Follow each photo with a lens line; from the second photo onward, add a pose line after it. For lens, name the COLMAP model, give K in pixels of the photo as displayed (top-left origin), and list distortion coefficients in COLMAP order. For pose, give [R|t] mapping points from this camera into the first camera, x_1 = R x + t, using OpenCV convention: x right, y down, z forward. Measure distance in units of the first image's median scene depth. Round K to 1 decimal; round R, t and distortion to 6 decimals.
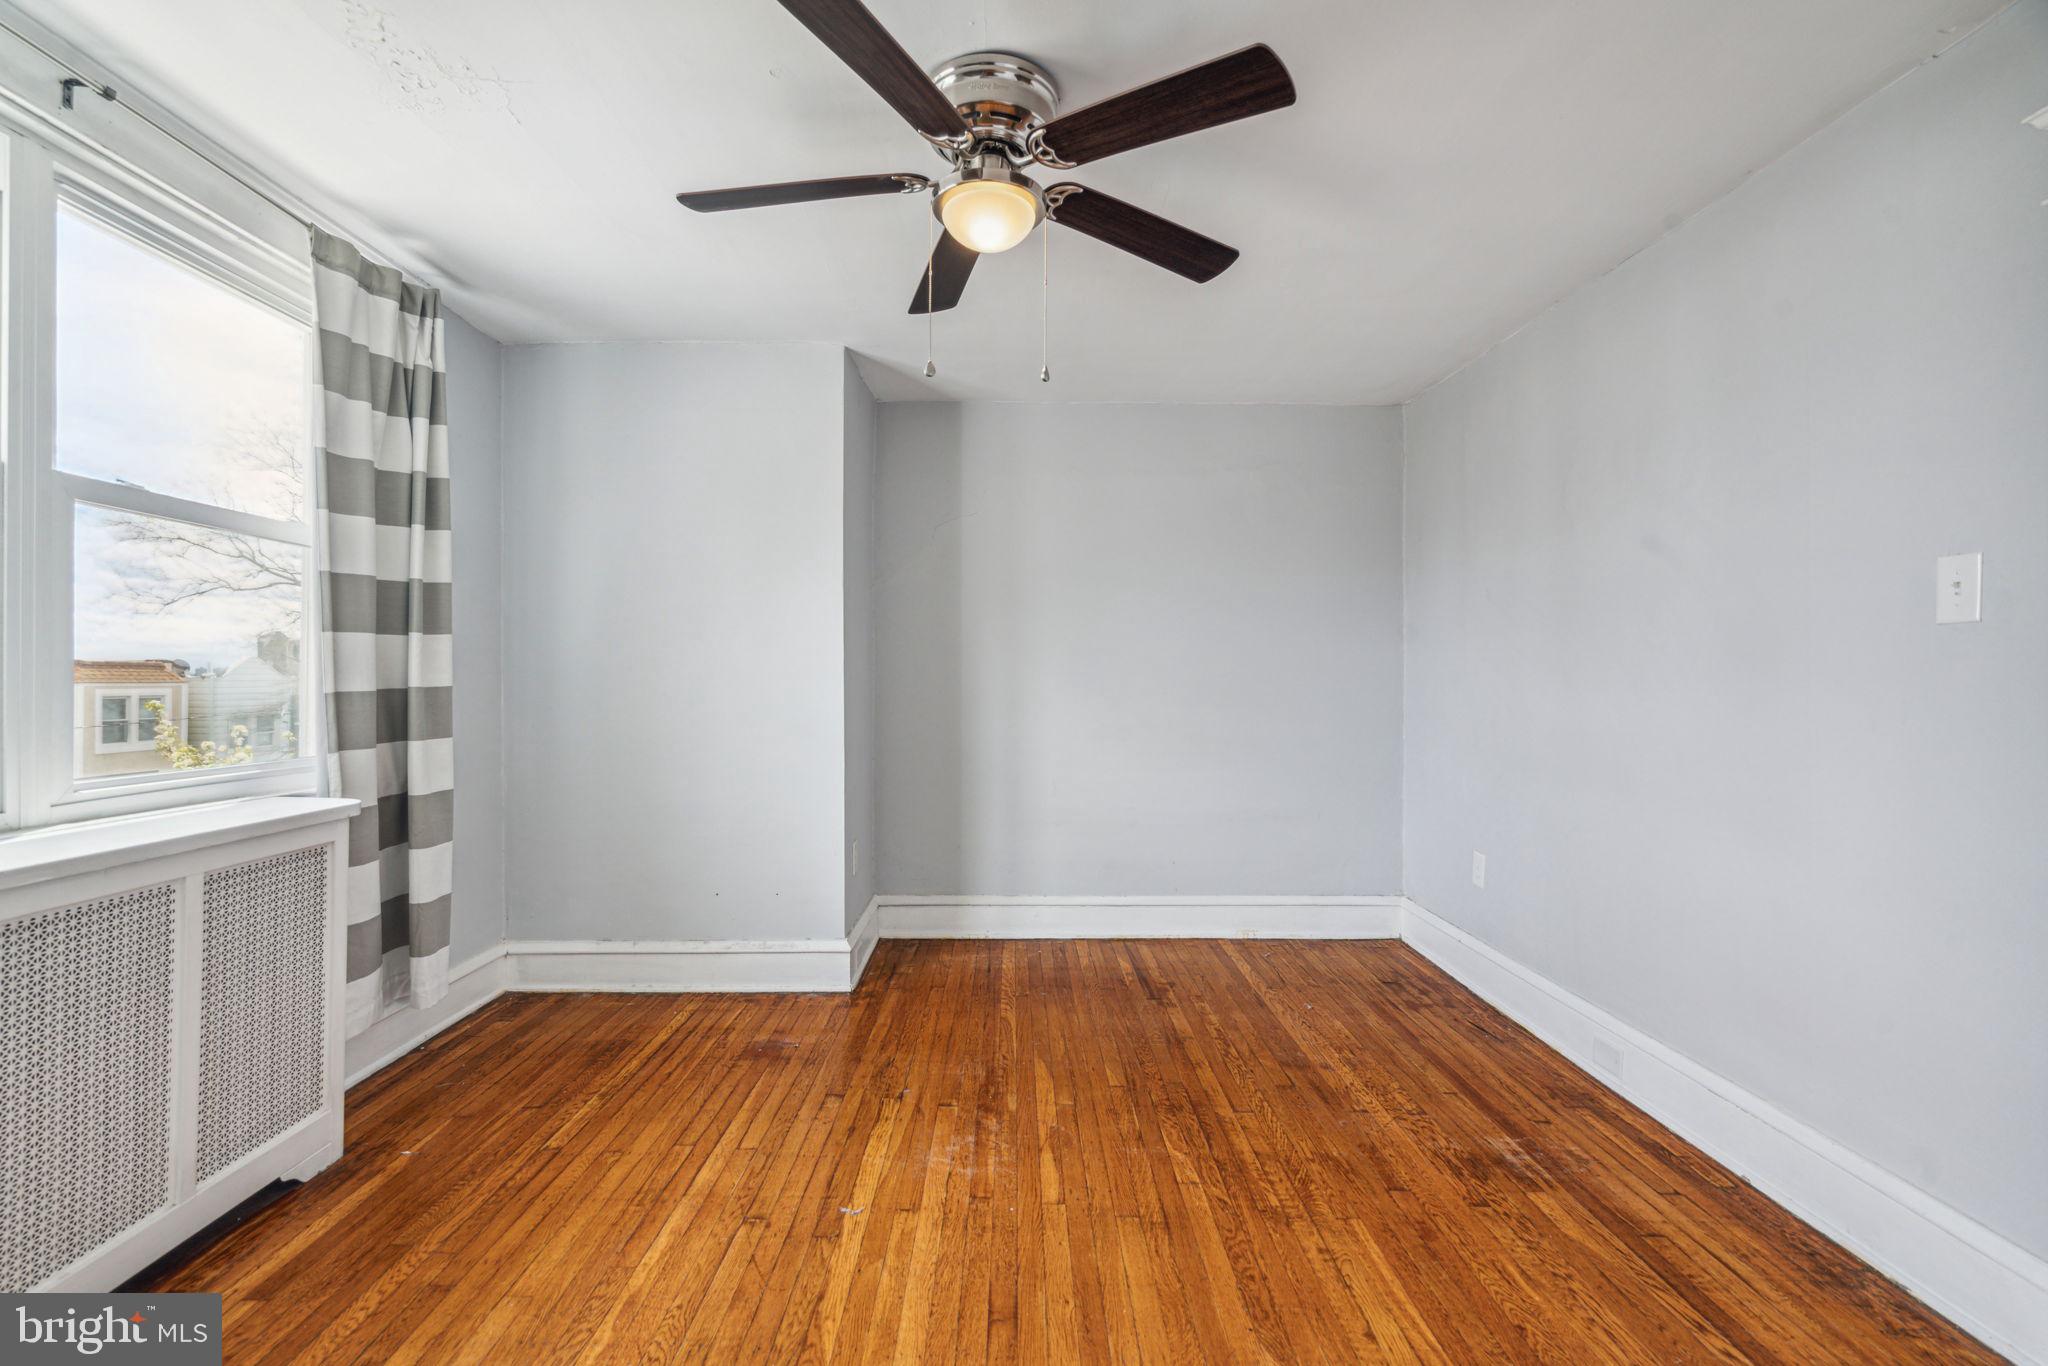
lens RADIAL K [[933.8, 0, 1012.2], [0, 933.8, 673.2], [0, 0, 1]] dist [-0.000906, 0.000491]
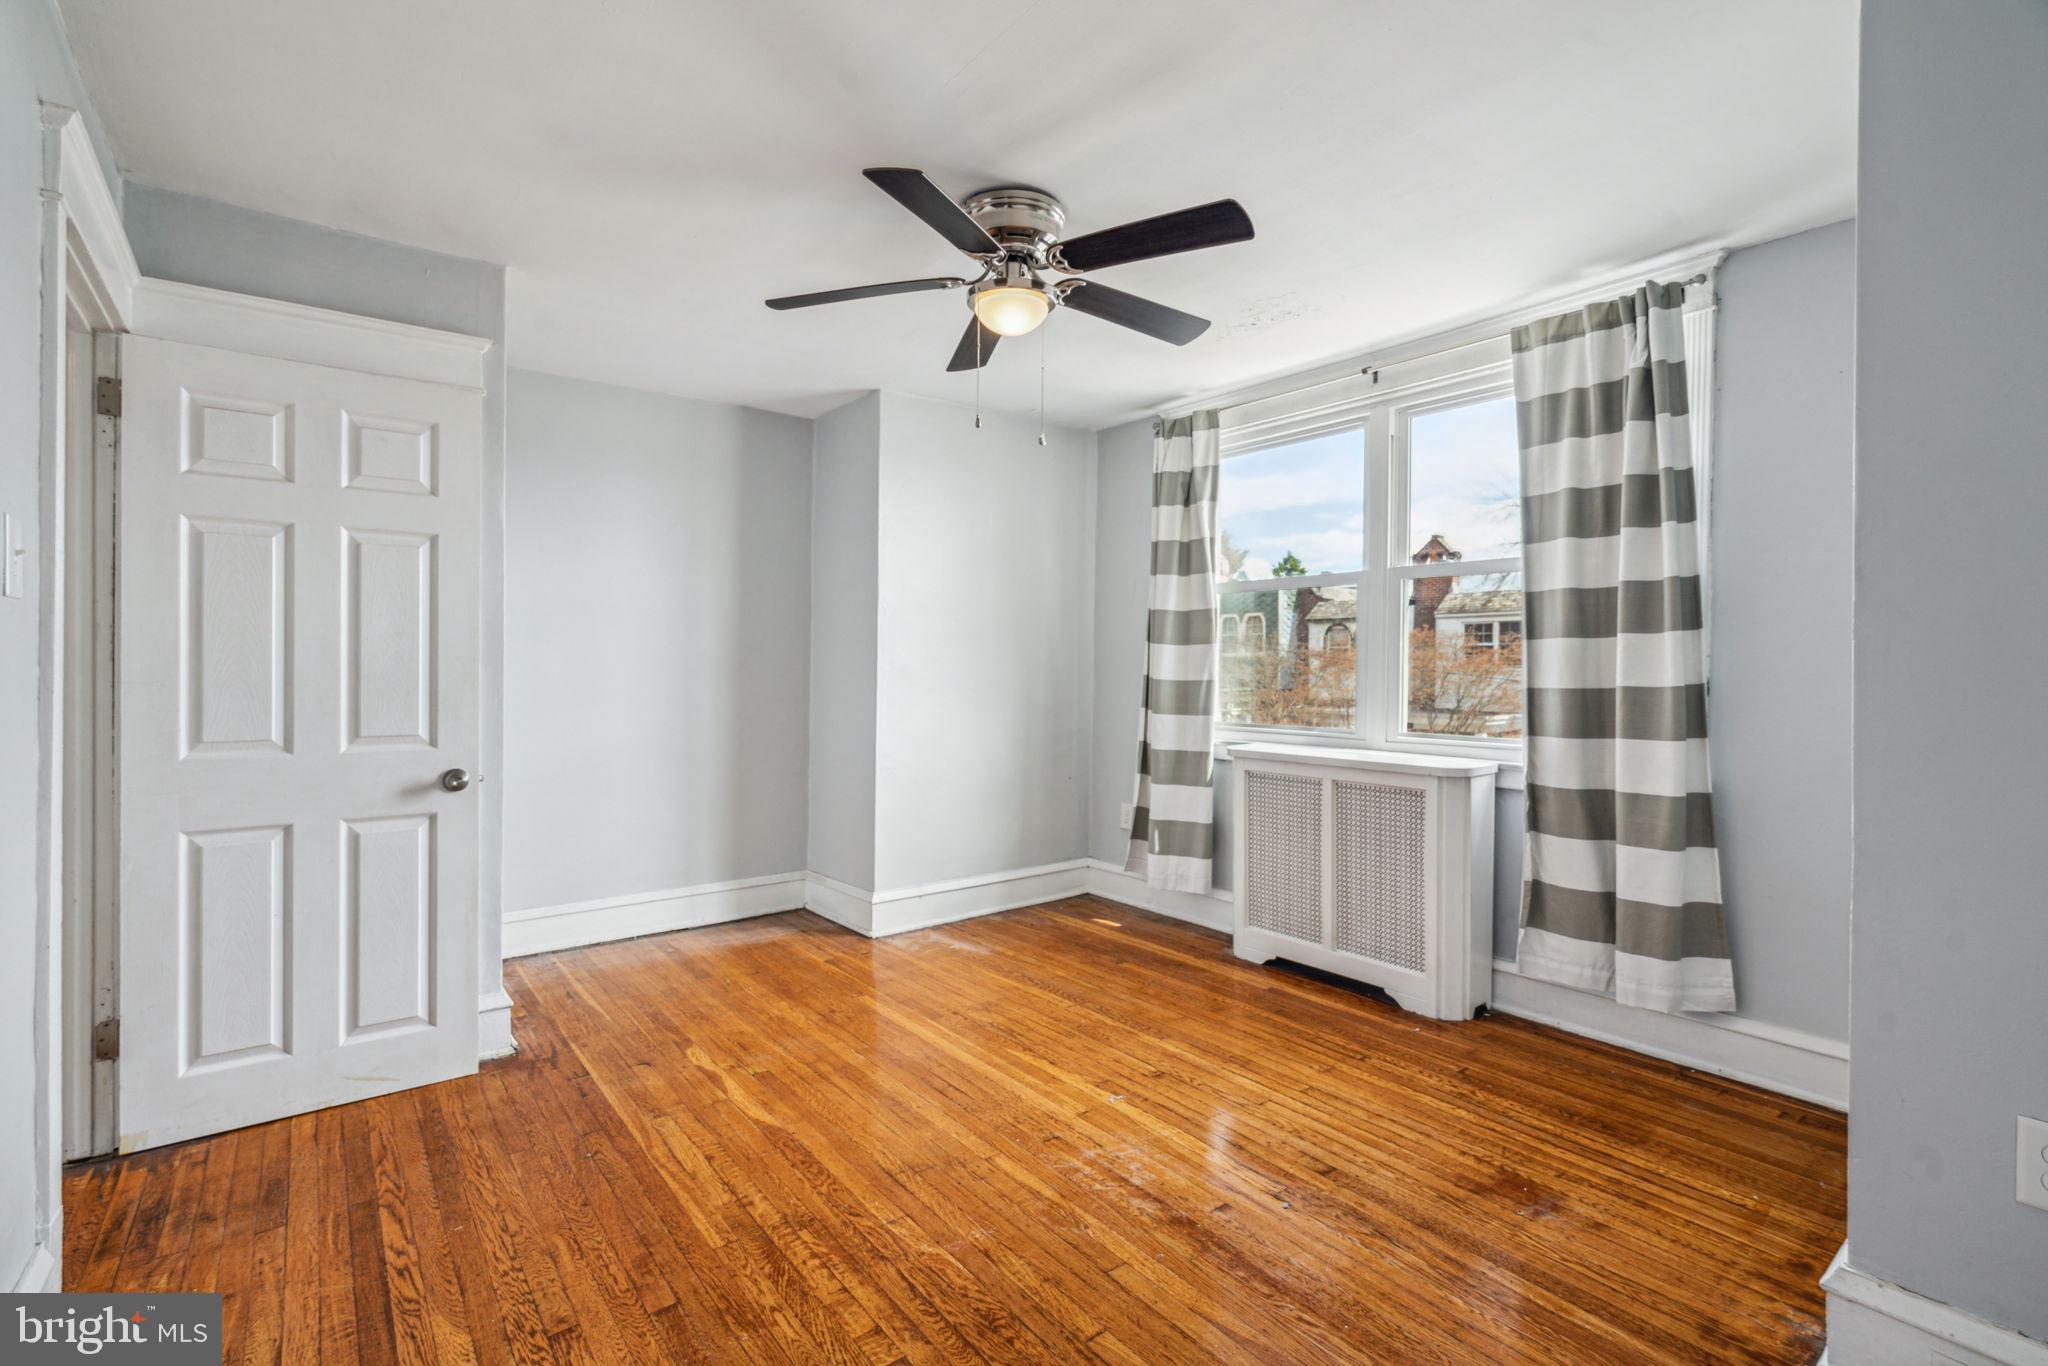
lens RADIAL K [[933.8, 0, 1012.2], [0, 933.8, 673.2], [0, 0, 1]] dist [-0.000906, 0.000491]
pose [[-0.797355, -0.007866, -0.603460, 0.573652], [-0.005700, 0.999969, -0.005504, 0.010871], [0.603484, -0.000949, -0.797375, 1.572361]]
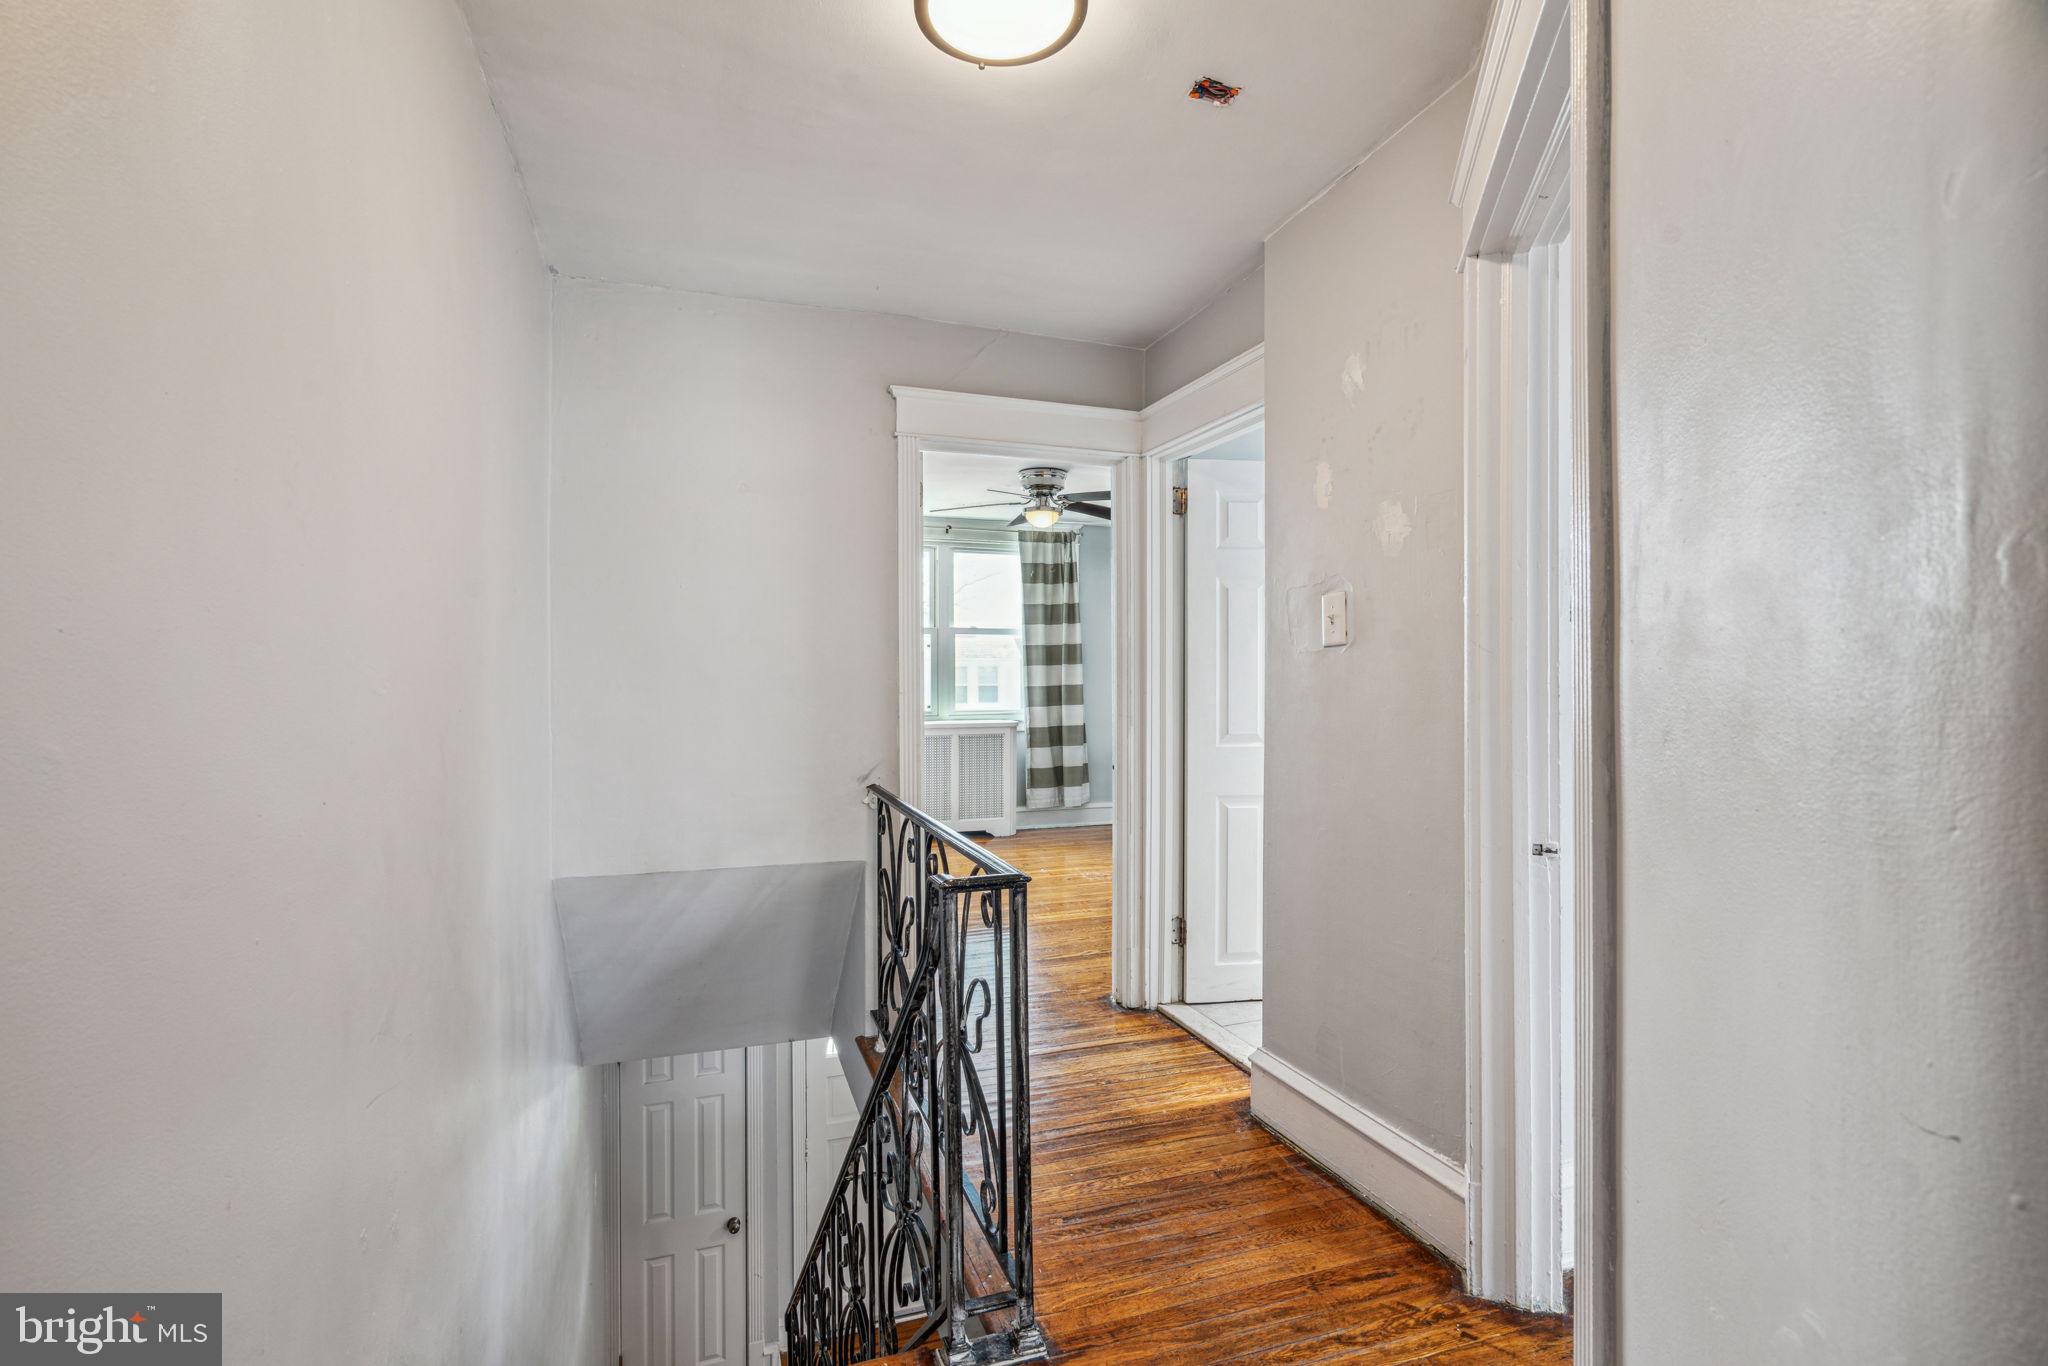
lens RADIAL K [[933.8, 0, 1012.2], [0, 933.8, 673.2], [0, 0, 1]] dist [-0.000906, 0.000491]
pose [[0.305314, -0.007701, -0.952221, 2.028075], [0.009294, 0.999944, -0.005107, -0.006217], [0.952206, -0.007291, 0.305368, 0.063805]]
